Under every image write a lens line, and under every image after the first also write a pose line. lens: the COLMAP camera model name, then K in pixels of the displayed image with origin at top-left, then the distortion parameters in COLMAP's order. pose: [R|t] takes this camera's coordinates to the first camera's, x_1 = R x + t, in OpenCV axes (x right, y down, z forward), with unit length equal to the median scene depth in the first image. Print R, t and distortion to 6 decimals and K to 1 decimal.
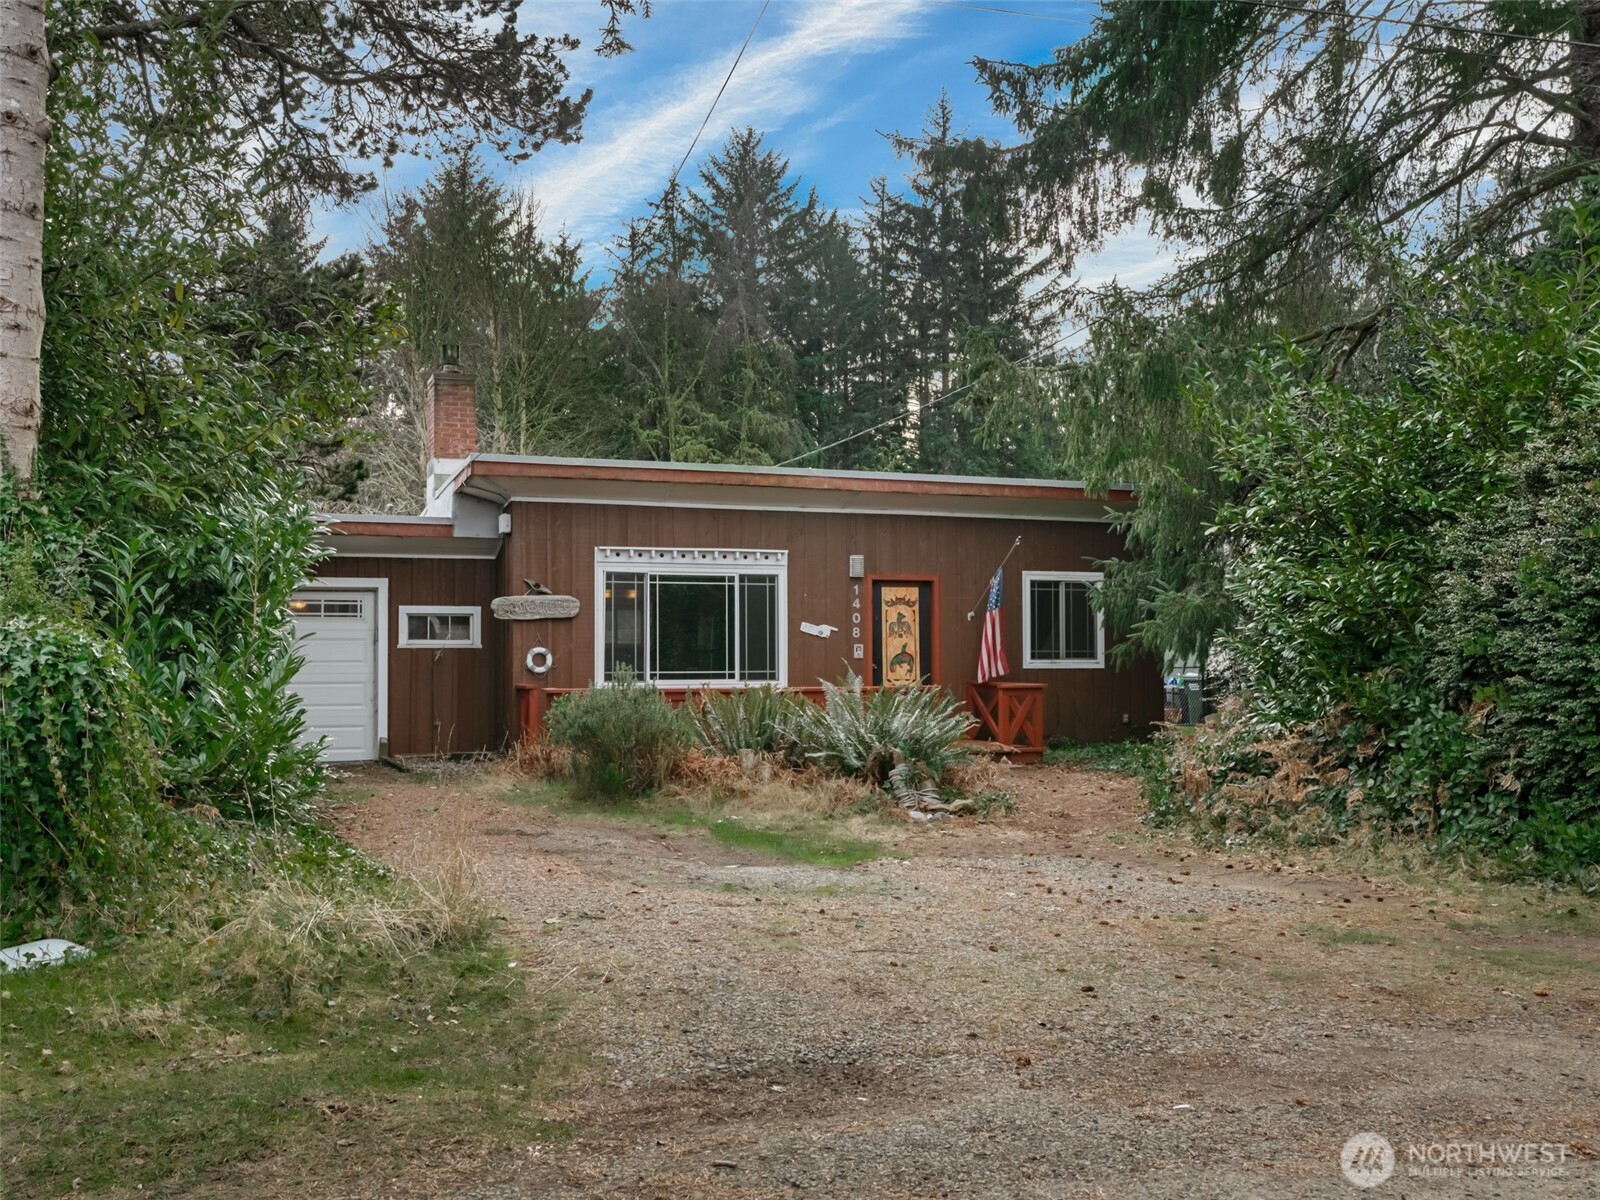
lens RADIAL K [[1363.1, 0, 800.0], [0, 1363.1, 600.0], [0, 0, 1]] dist [-0.009879, -0.007404]
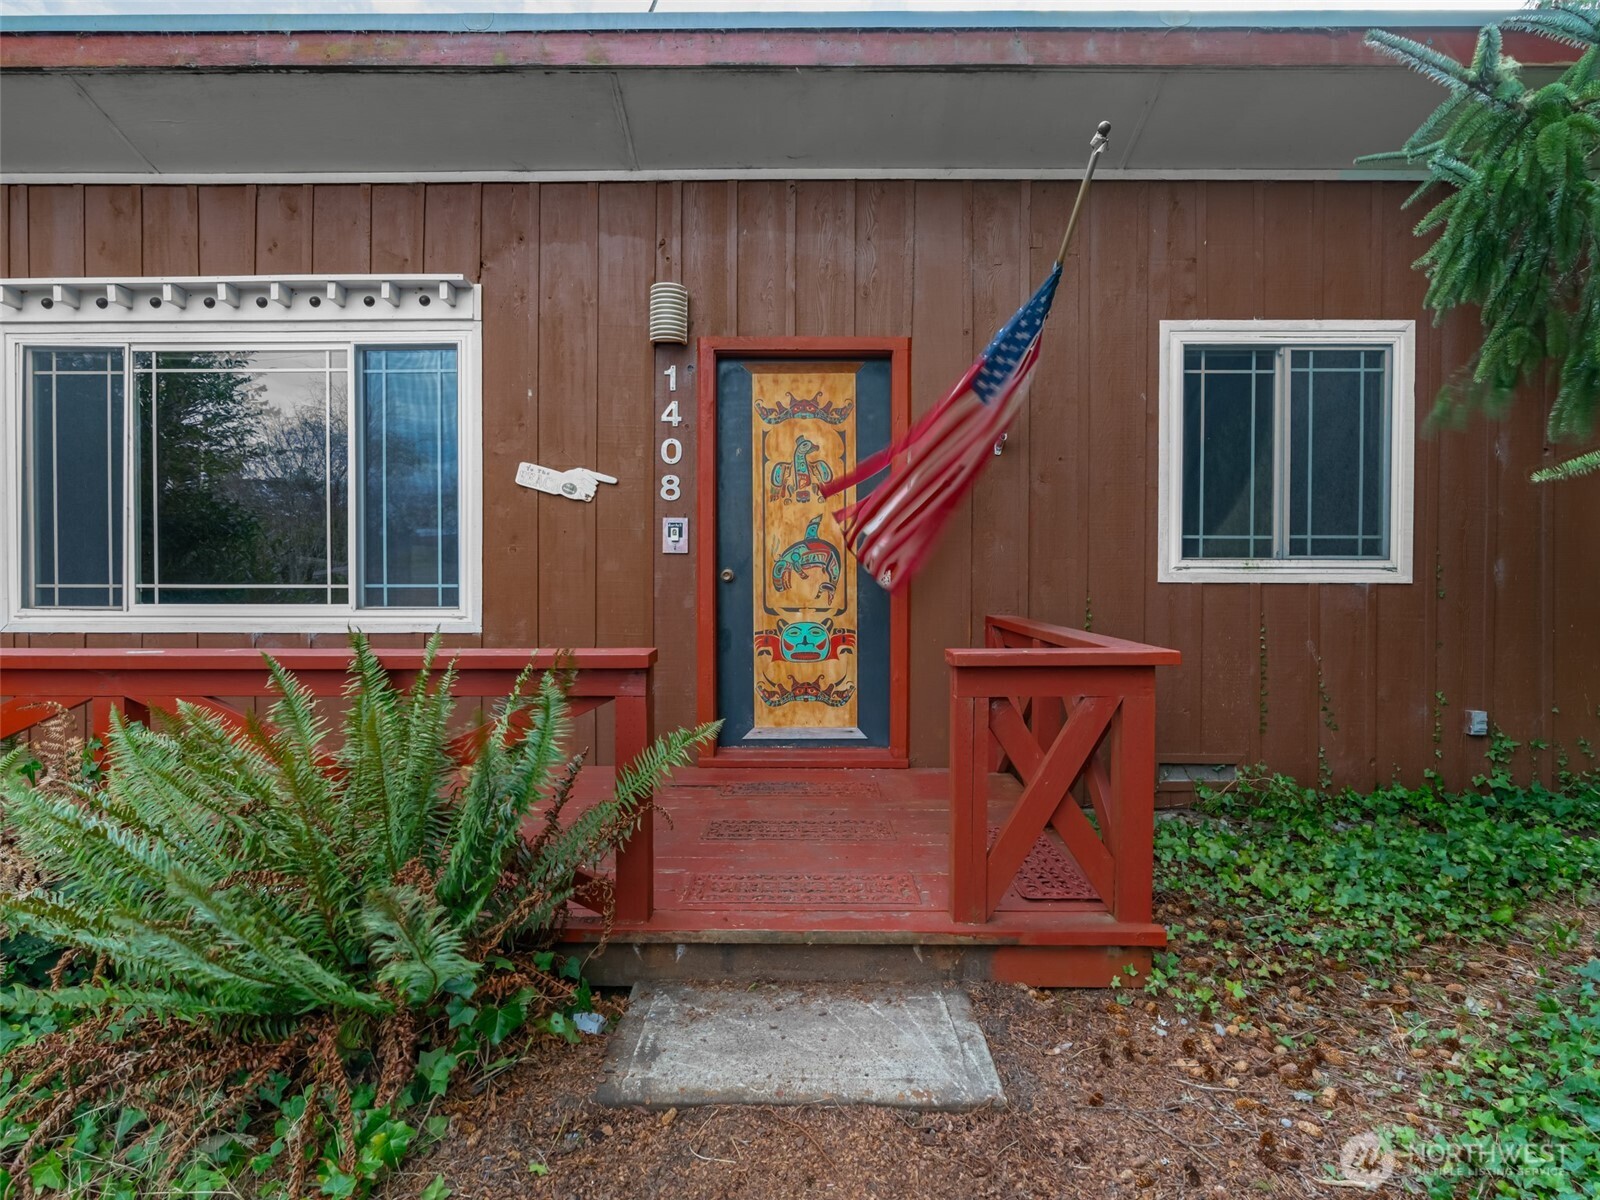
lens RADIAL K [[751.9, 0, 800.0], [0, 751.9, 600.0], [0, 0, 1]] dist [-0.009822, 0.000219]
pose [[0.931611, 0.008058, -0.363368, 0.158002], [0.012450, 0.998460, 0.054060, 0.045921], [0.363244, -0.054887, 0.930076, 0.830204]]
